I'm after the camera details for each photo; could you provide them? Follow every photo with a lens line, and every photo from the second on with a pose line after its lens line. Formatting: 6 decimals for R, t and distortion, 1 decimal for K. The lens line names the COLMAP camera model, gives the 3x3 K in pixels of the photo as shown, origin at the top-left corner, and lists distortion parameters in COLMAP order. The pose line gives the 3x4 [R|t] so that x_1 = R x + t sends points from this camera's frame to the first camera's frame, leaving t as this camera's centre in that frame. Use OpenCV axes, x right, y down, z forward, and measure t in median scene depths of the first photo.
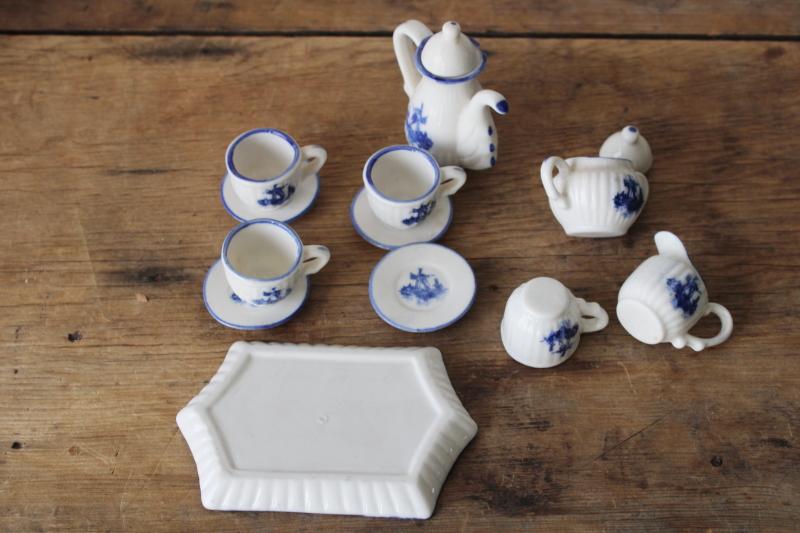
lens RADIAL K [[1270.4, 0, 395.4], [0, 1270.4, 204.2], [0, 0, 1]] dist [-0.029117, 0.055072]
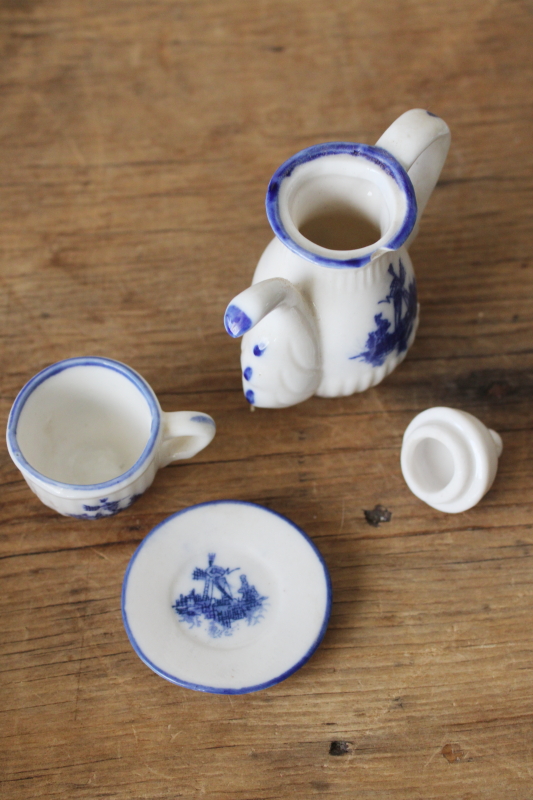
lens RADIAL K [[1391.4, 0, 295.2], [0, 1391.4, 400.1], [0, 0, 1]] dist [-0.031773, -0.016293]
pose [[0.996666, -0.053114, 0.061930, -0.290306], [0.039844, 0.979264, 0.198633, -0.056610], [-0.071196, -0.195503, 0.978115, 0.390938]]
